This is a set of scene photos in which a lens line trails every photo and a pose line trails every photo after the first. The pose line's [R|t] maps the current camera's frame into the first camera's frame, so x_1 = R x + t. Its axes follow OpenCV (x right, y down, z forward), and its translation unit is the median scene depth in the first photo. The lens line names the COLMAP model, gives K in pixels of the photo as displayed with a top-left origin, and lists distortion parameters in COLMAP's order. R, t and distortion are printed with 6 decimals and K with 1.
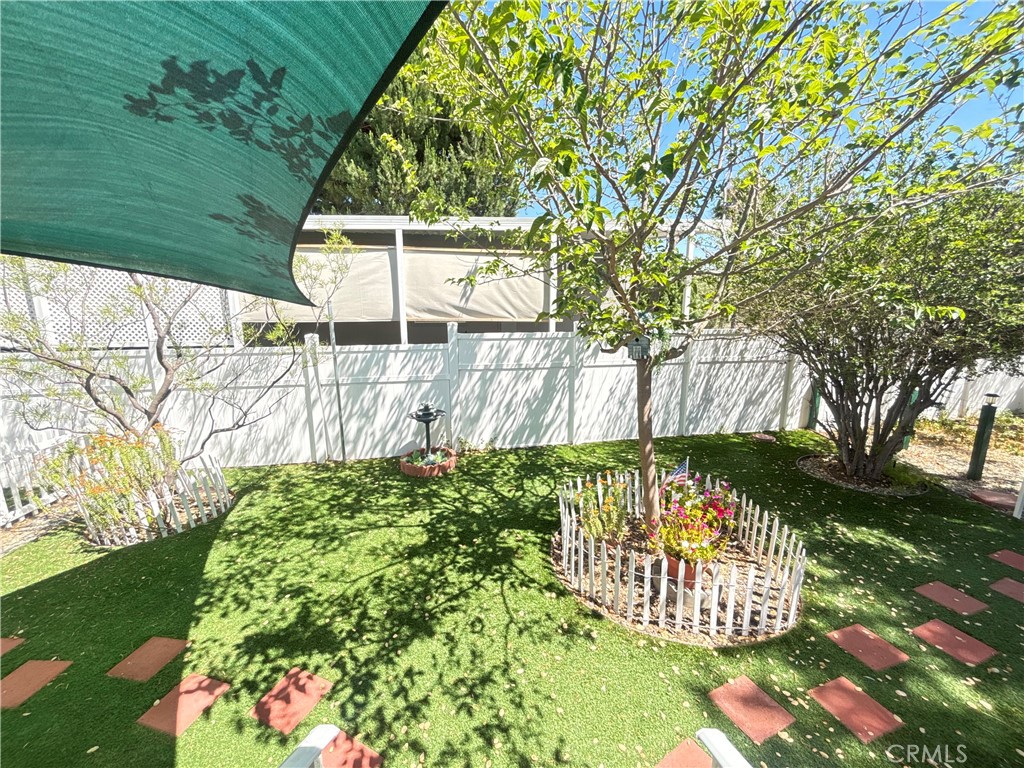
lens RADIAL K [[415.9, 0, 511.1], [0, 415.9, 385.5], [0, 0, 1]] dist [0.000209, 0.000710]
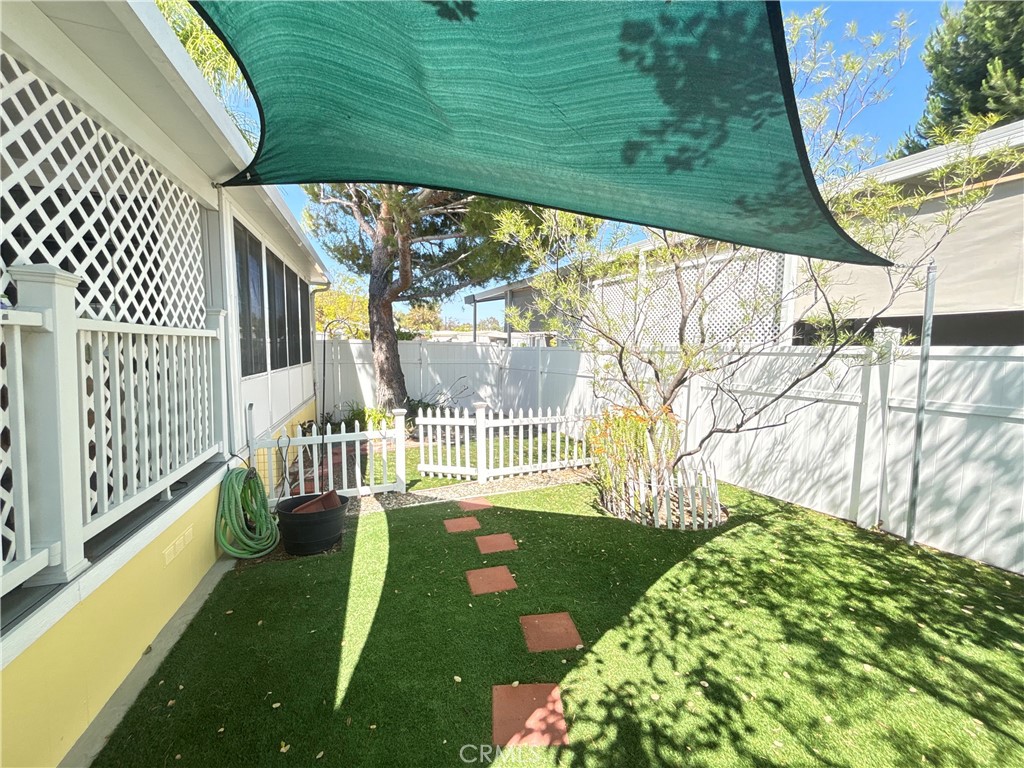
lens RADIAL K [[415.9, 0, 511.1], [0, 415.9, 385.5], [0, 0, 1]] dist [0.000209, 0.000710]
pose [[0.317886, 0.096760, -0.943179, -0.063214], [-0.185410, 0.981917, 0.038244, 0.069039], [0.929823, 0.162718, 0.330078, 0.339013]]
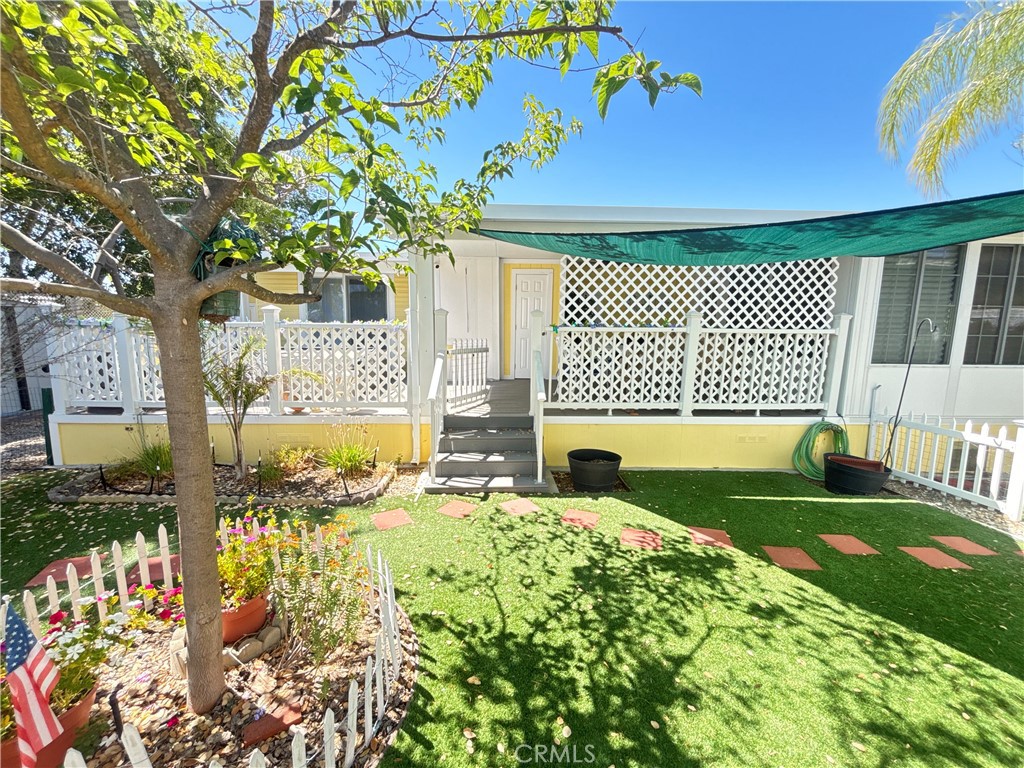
lens RADIAL K [[412.3, 0, 509.9], [0, 412.3, 385.2], [0, 0, 1]] dist [0.000207, -0.000175]
pose [[-0.998367, -0.003403, -0.057028, 0.008019], [-0.021723, 0.945853, 0.323867, -0.117965], [0.052838, 0.324577, -0.944382, 1.215591]]
